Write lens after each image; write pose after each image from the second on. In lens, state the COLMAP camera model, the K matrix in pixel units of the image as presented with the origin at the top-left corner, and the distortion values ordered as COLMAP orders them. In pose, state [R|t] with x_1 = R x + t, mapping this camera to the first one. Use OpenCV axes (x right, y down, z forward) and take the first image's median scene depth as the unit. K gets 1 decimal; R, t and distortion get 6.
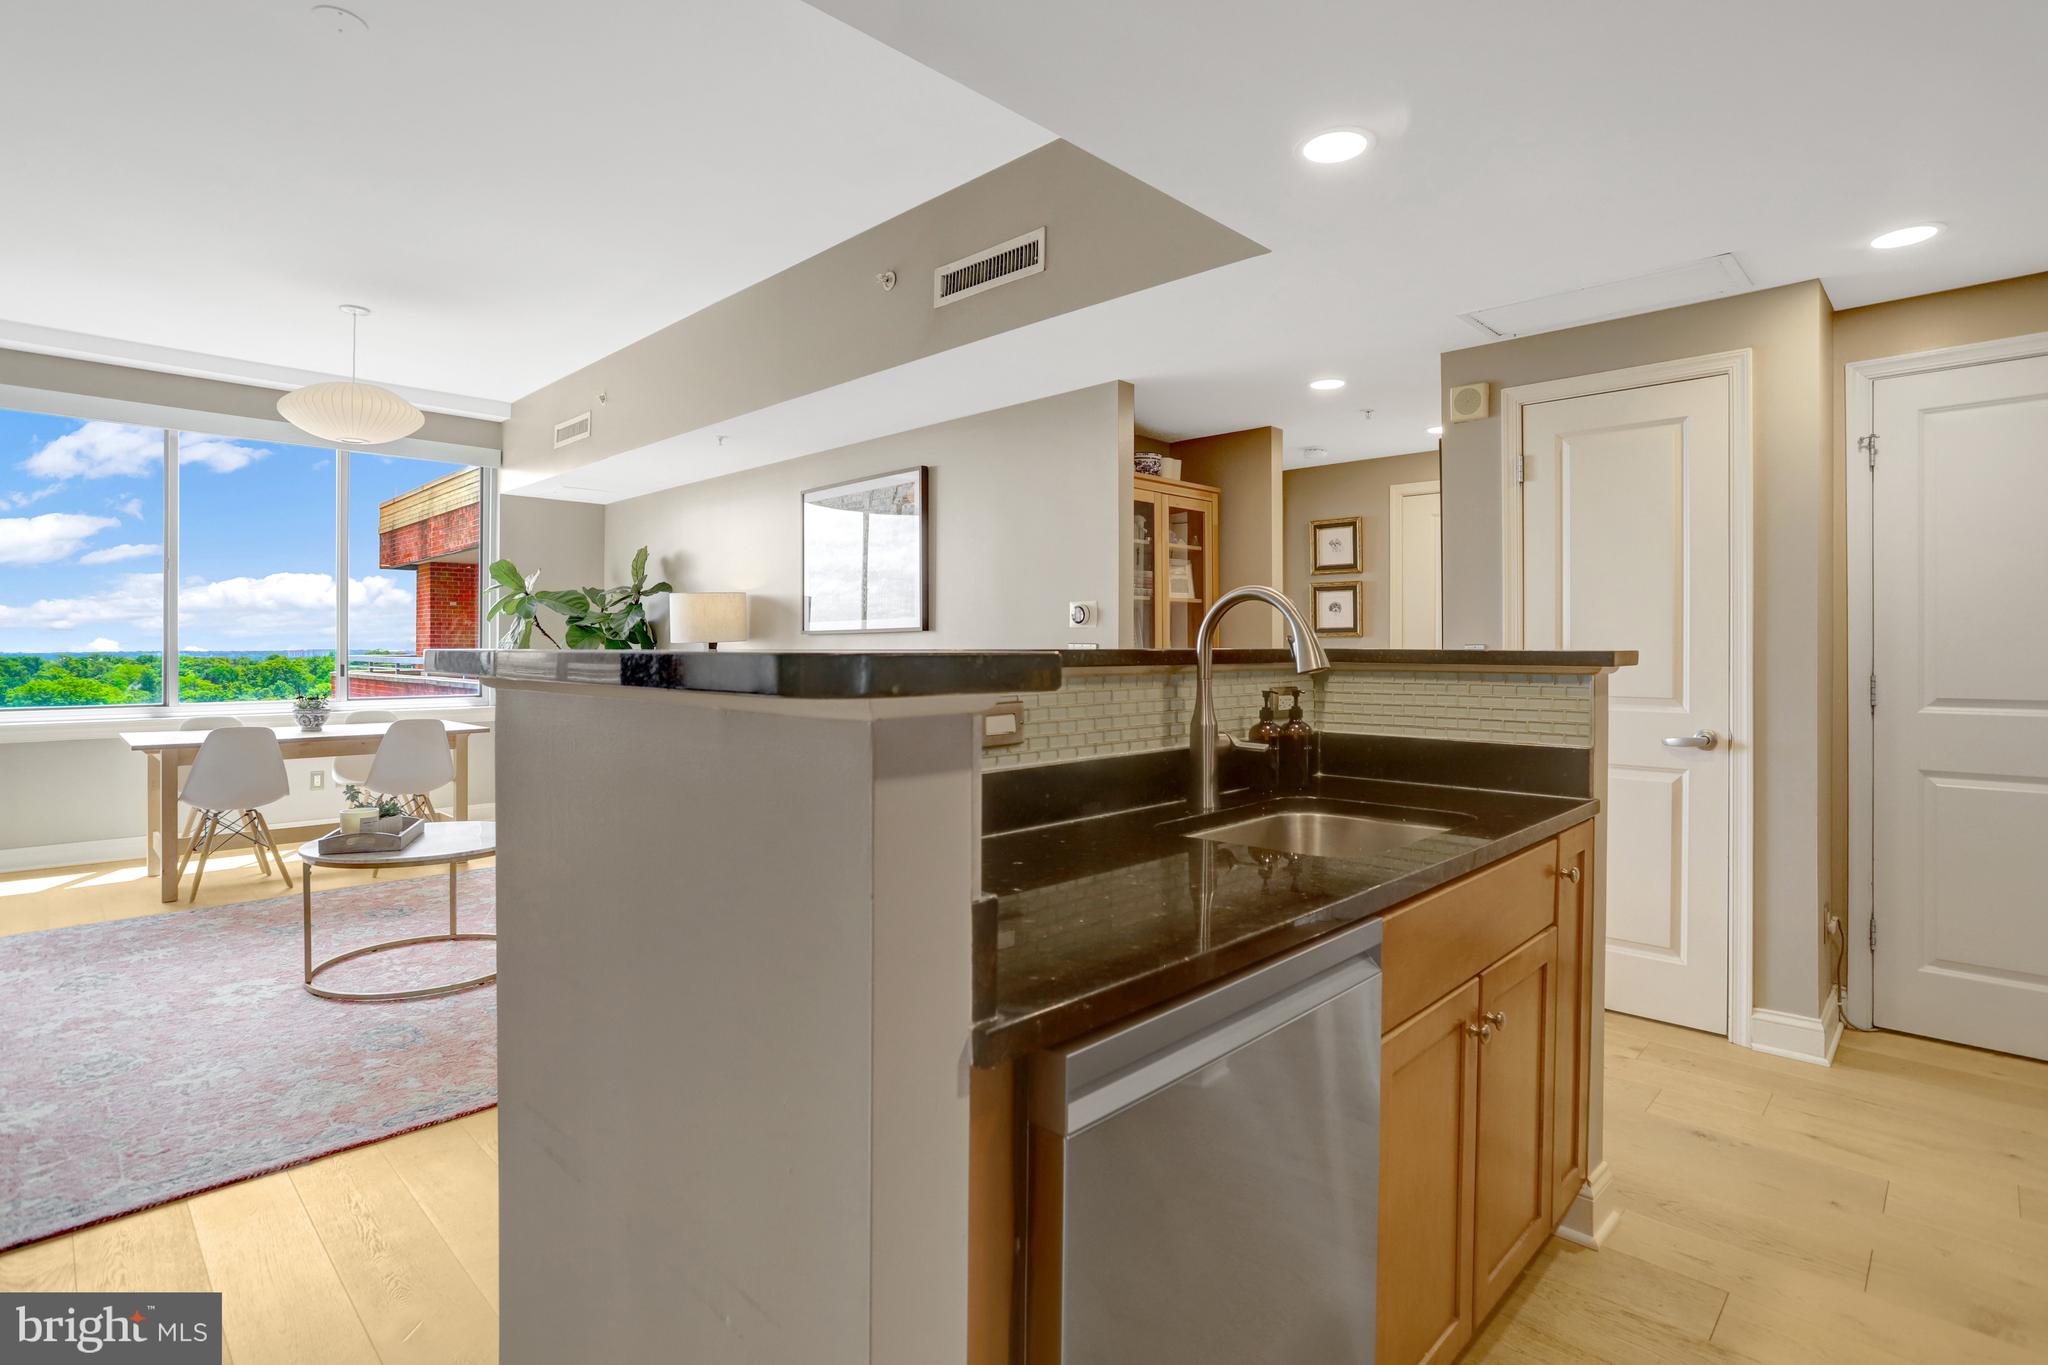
lens RADIAL K [[1019.9, 0, 1029.1], [0, 1019.9, 641.2], [0, 0, 1]] dist [-0.068942, 0.025361]
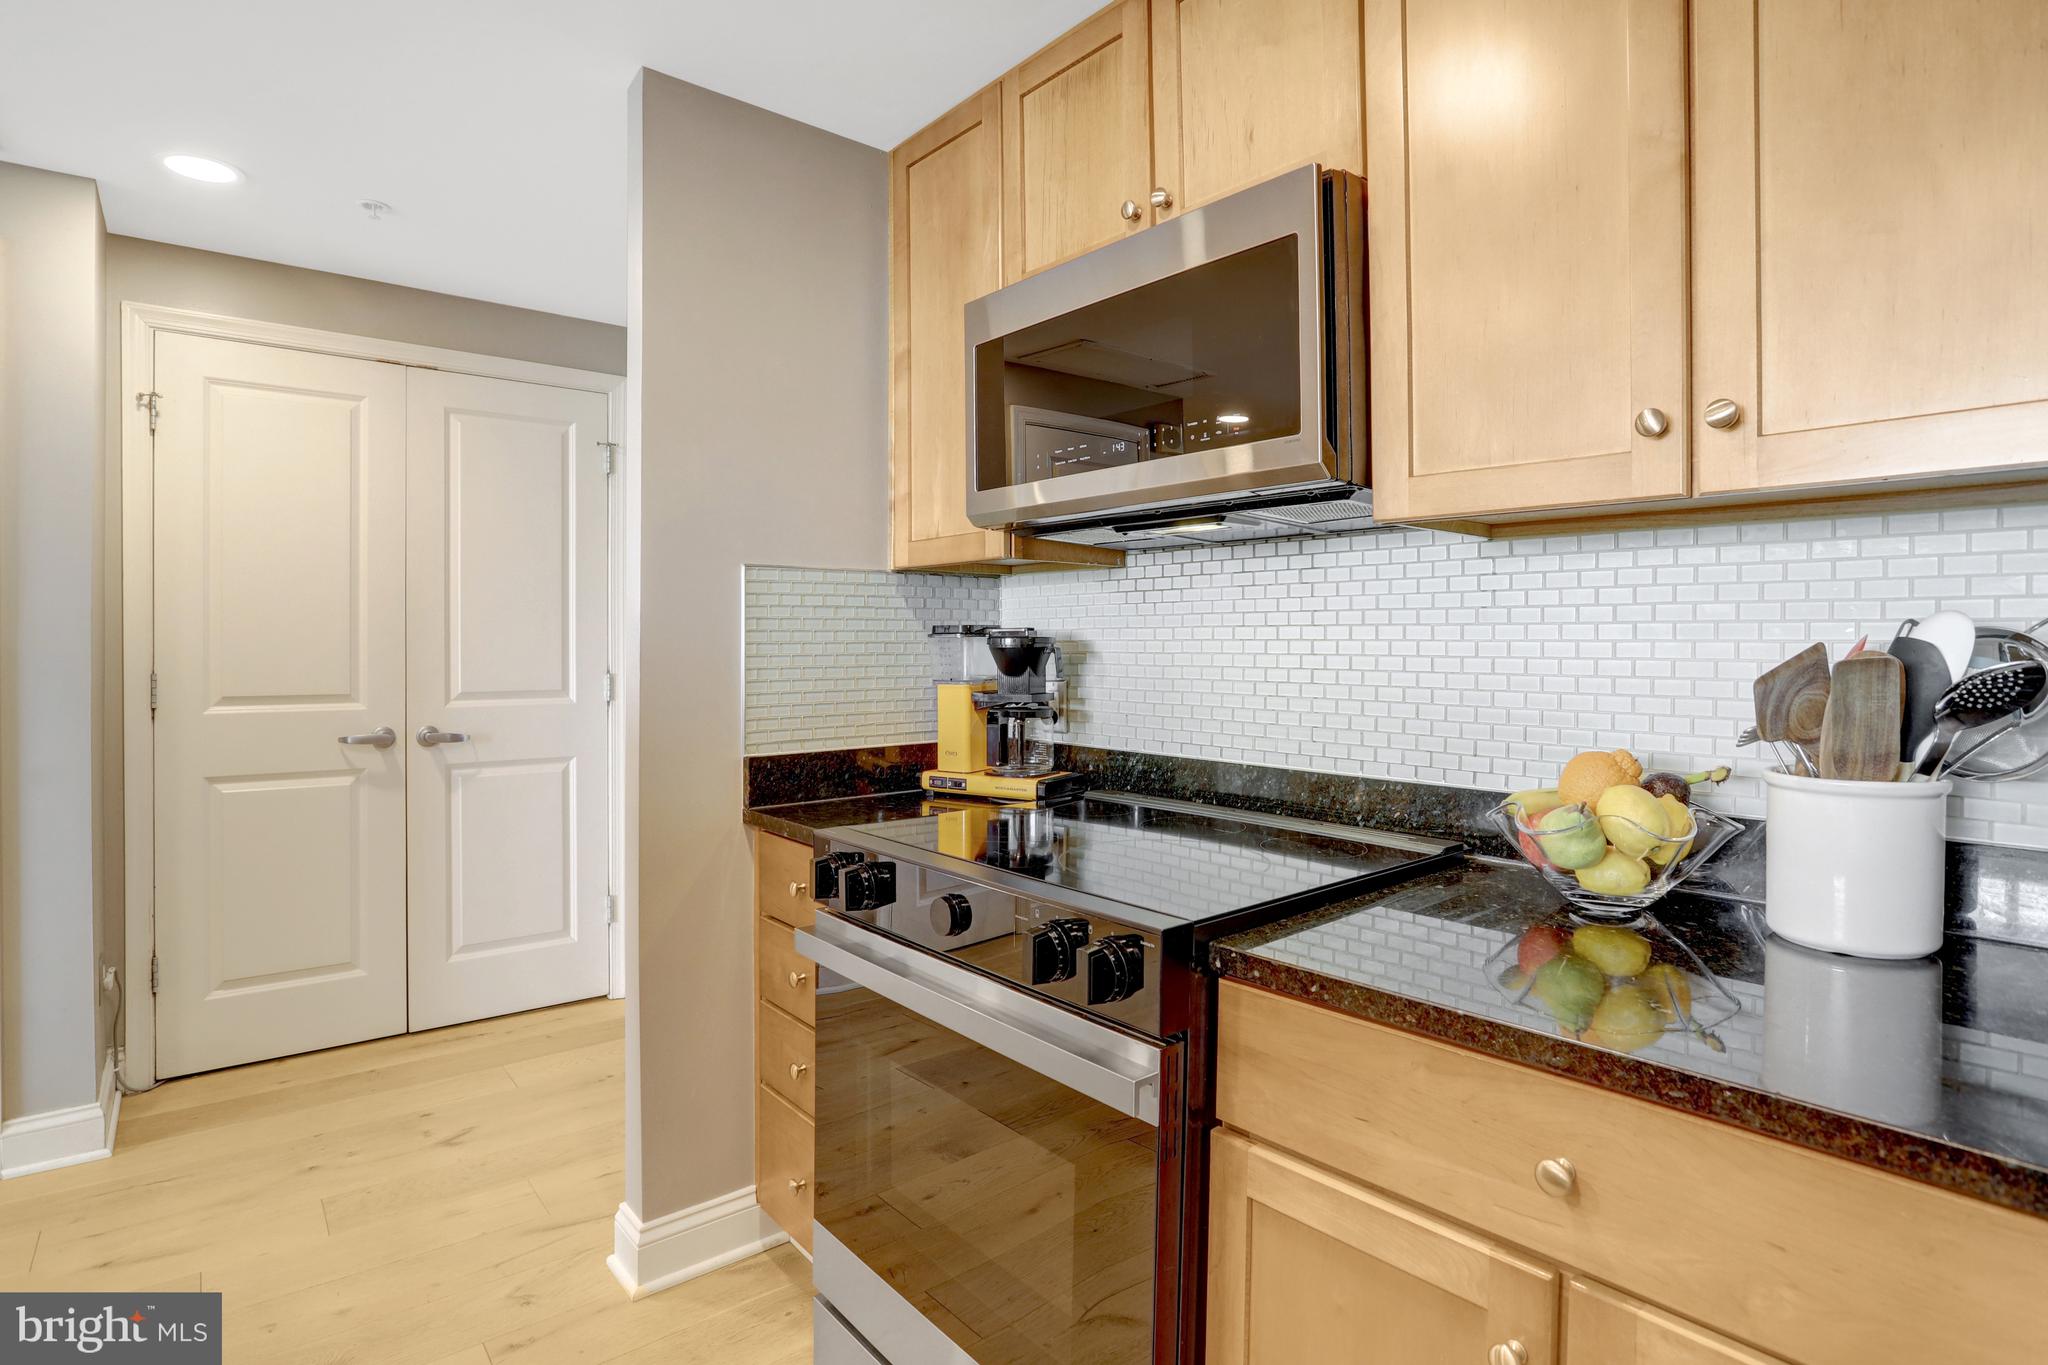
lens RADIAL K [[1051.5, 0, 1000.0], [0, 1051.5, 644.0], [0, 0, 1]] dist [-0.069110, 0.021528]
pose [[0.112881, 0.003156, 0.993603, 0.067687], [-0.012621, 0.999919, -0.001742, 0.001825], [-0.993528, -0.012344, 0.112912, 0.166035]]
